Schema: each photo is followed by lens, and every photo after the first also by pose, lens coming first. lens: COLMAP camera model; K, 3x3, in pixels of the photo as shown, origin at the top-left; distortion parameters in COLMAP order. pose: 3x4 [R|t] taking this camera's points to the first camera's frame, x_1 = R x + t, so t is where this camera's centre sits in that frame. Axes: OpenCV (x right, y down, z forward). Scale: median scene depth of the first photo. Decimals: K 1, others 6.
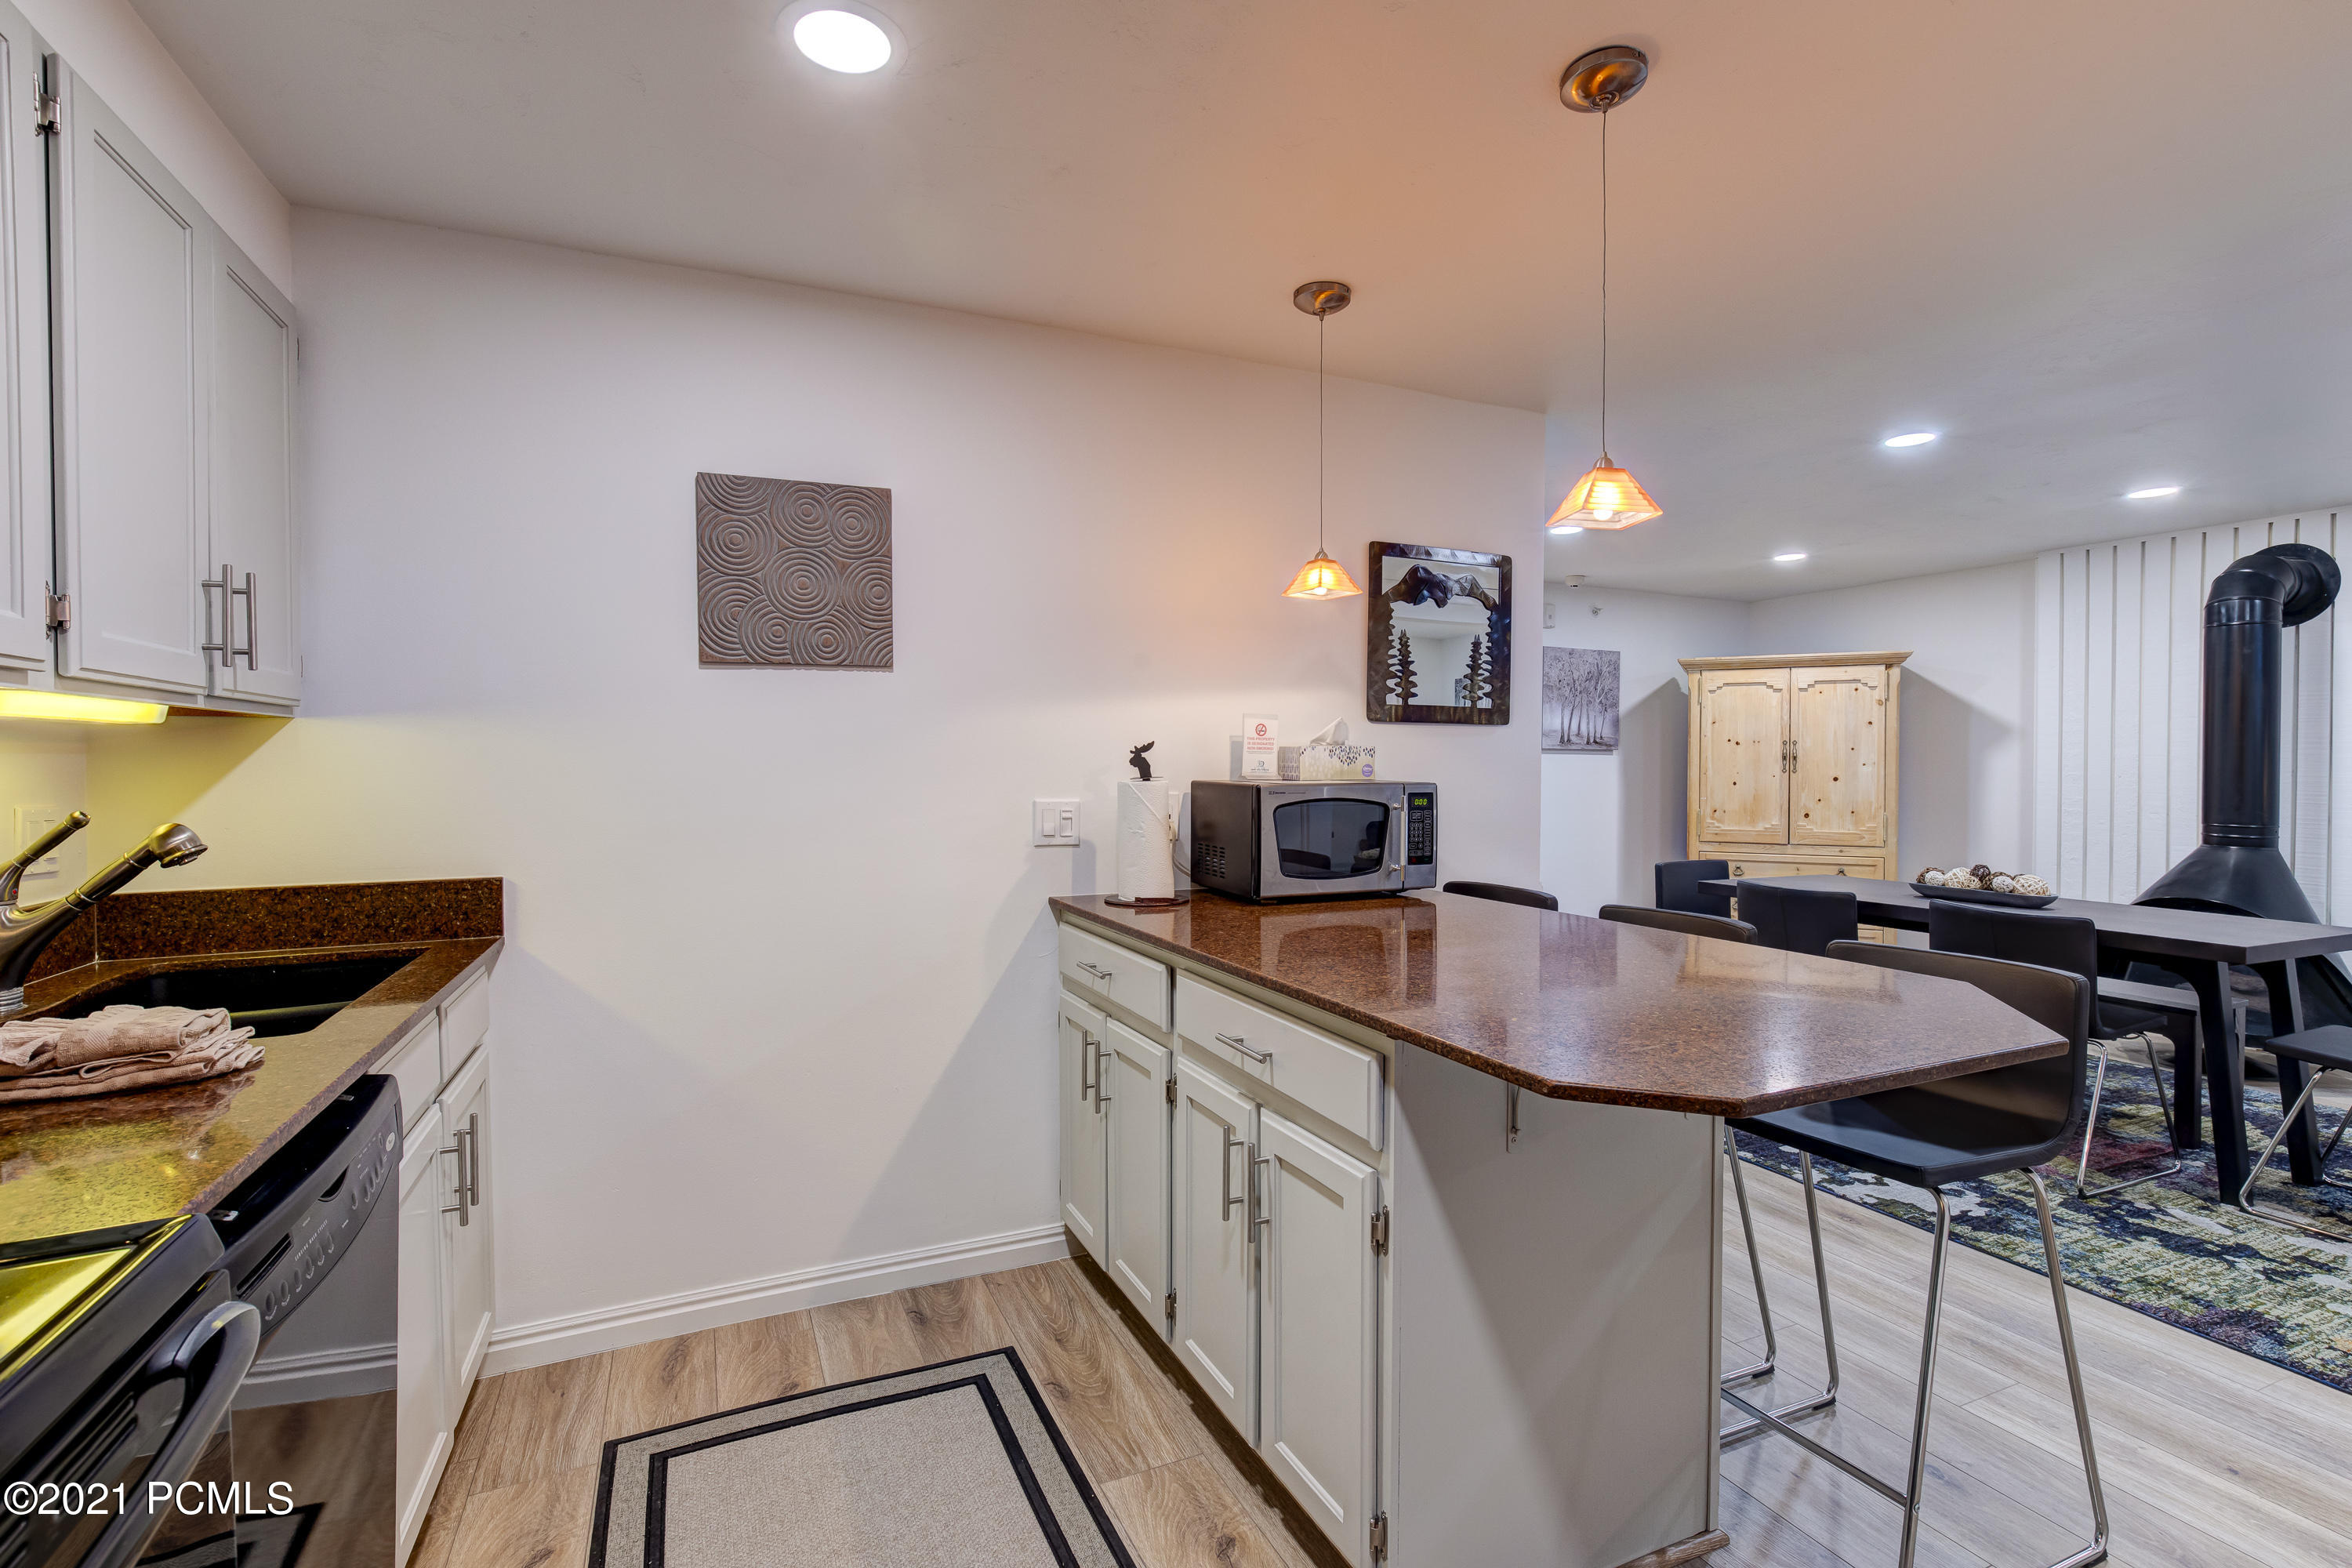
lens RADIAL K [[1054.0, 0, 1175.0], [0, 1054.0, 779.8], [0, 0, 1]] dist [-0.018252, 0.006755]
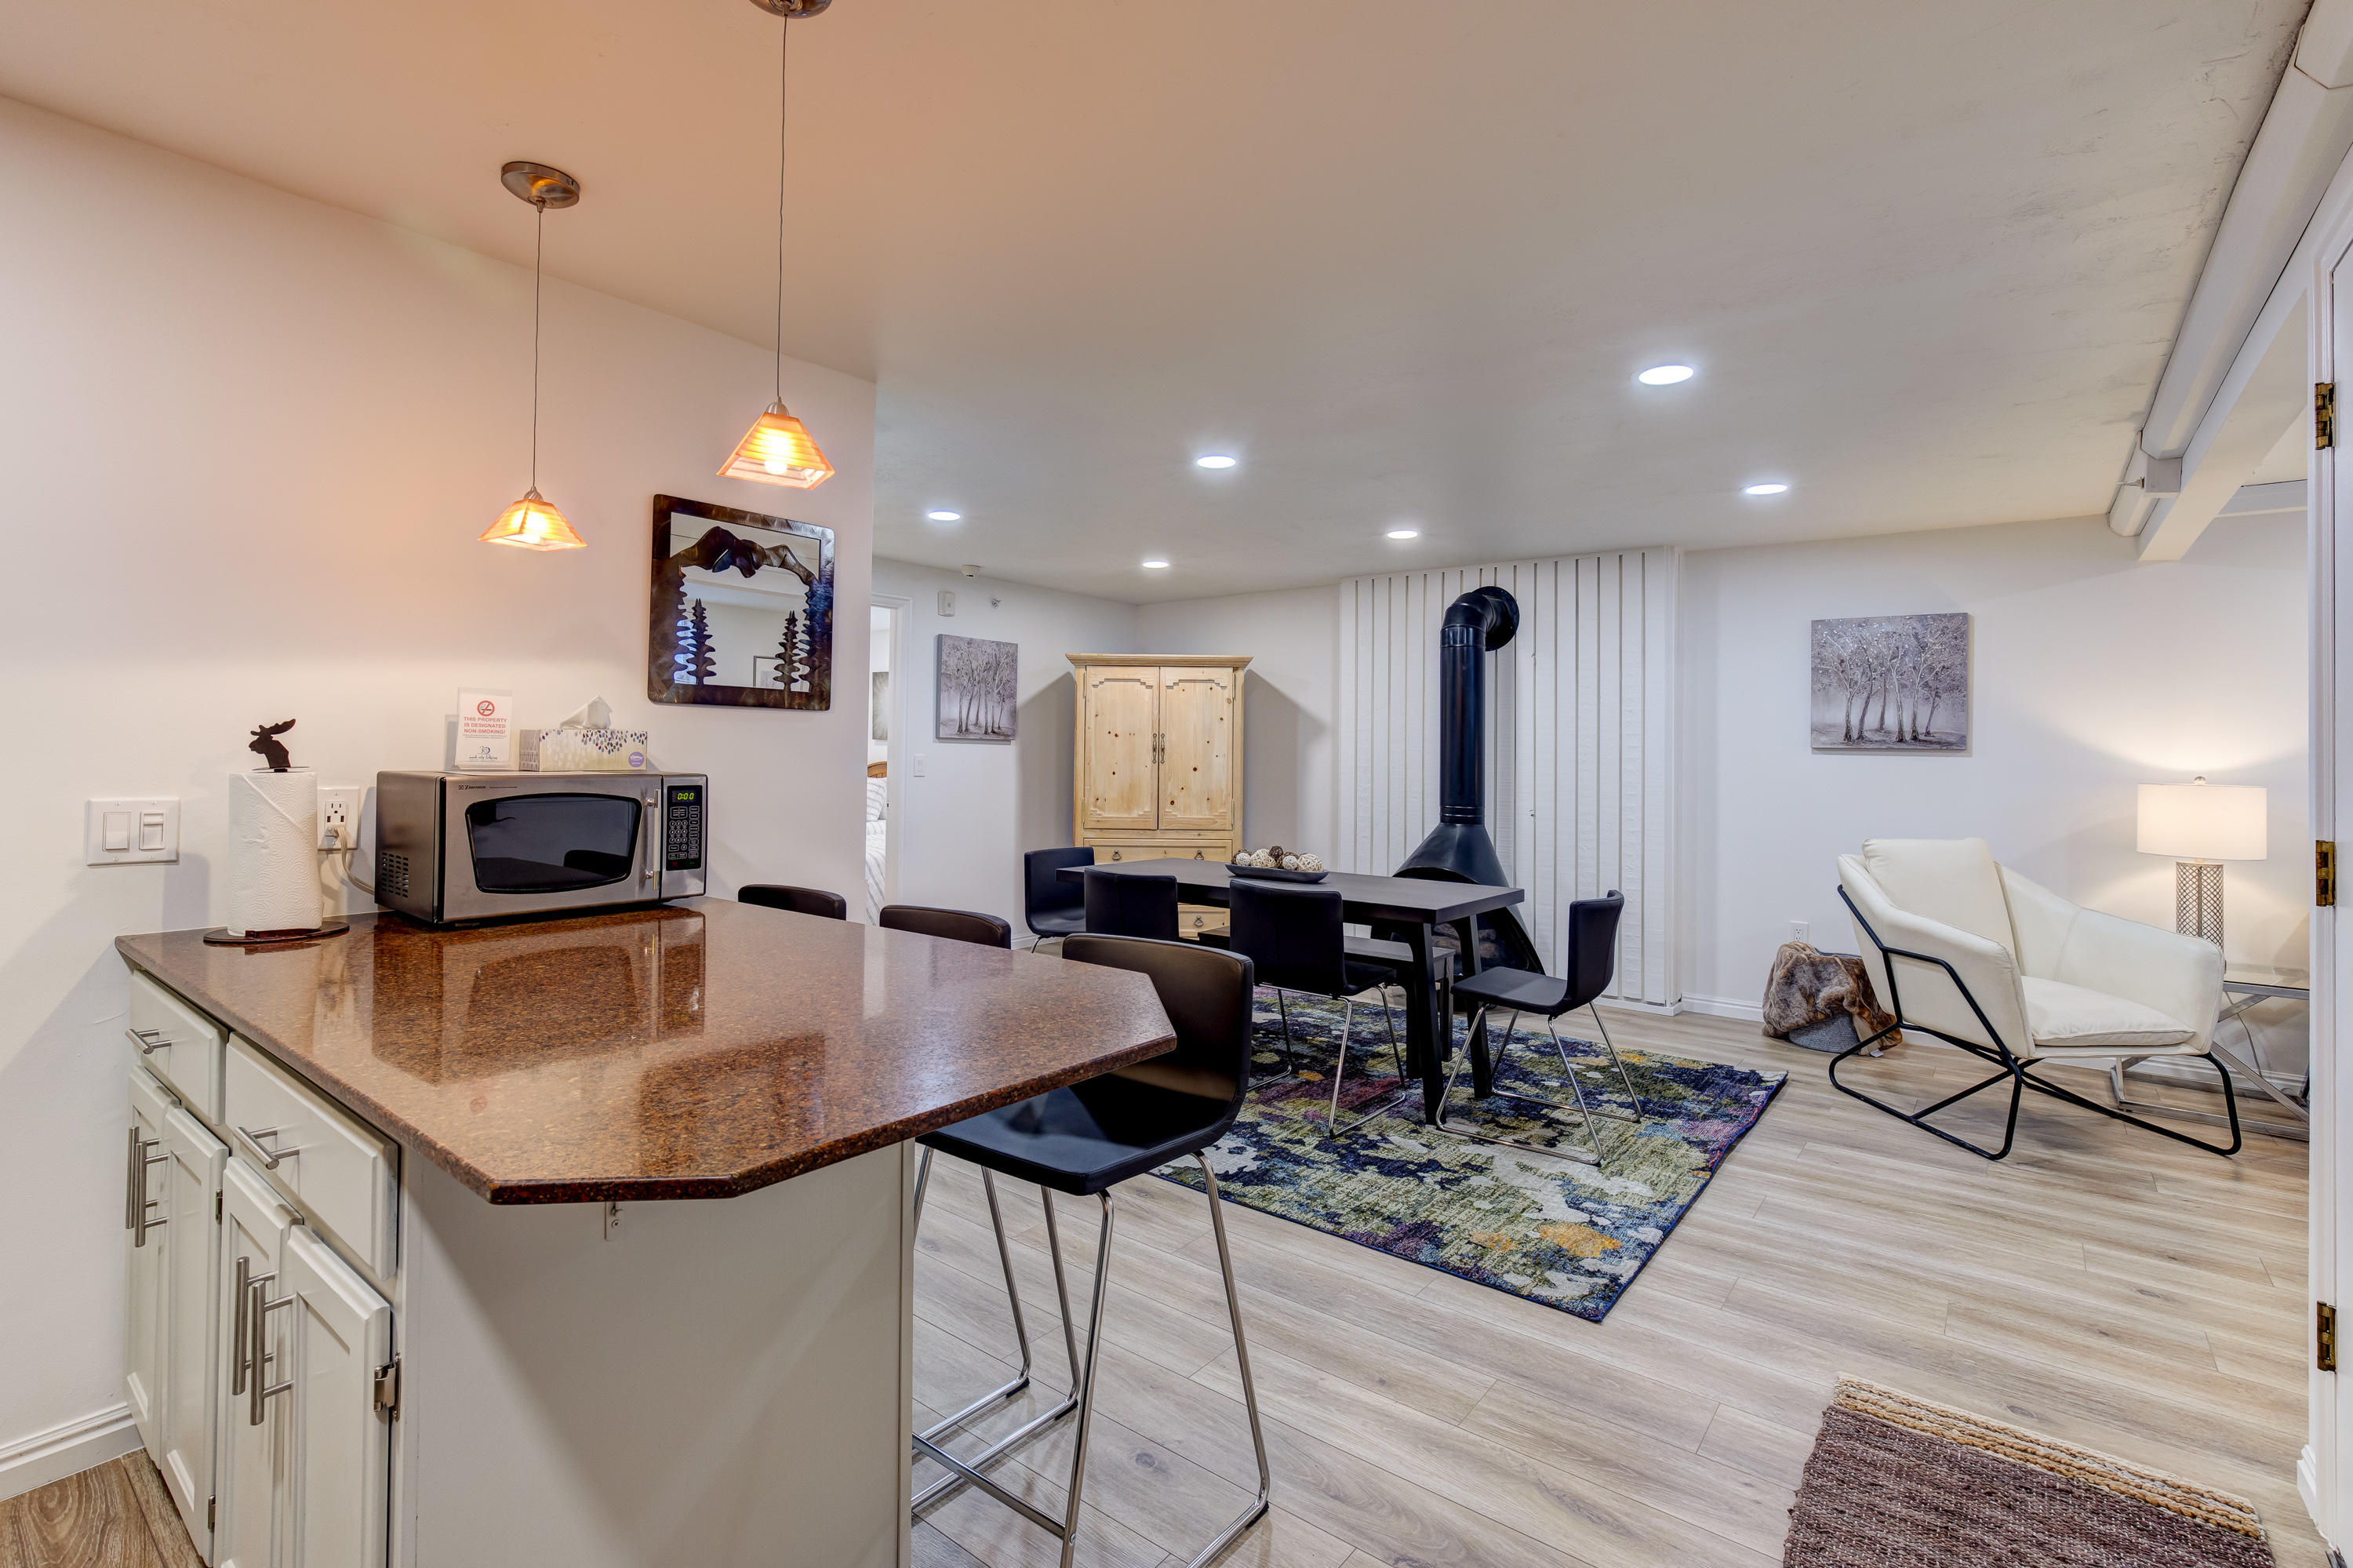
lens RADIAL K [[1069.7, 0, 1160.9], [0, 1069.7, 738.3], [0, 0, 1]] dist [-0.013489, 0.000344]
pose [[0.886701, 0.014470, 0.462118, 0.161635], [-0.001450, 0.999592, -0.028516, -0.002089], [-0.462342, 0.024615, 0.886360, 0.042147]]
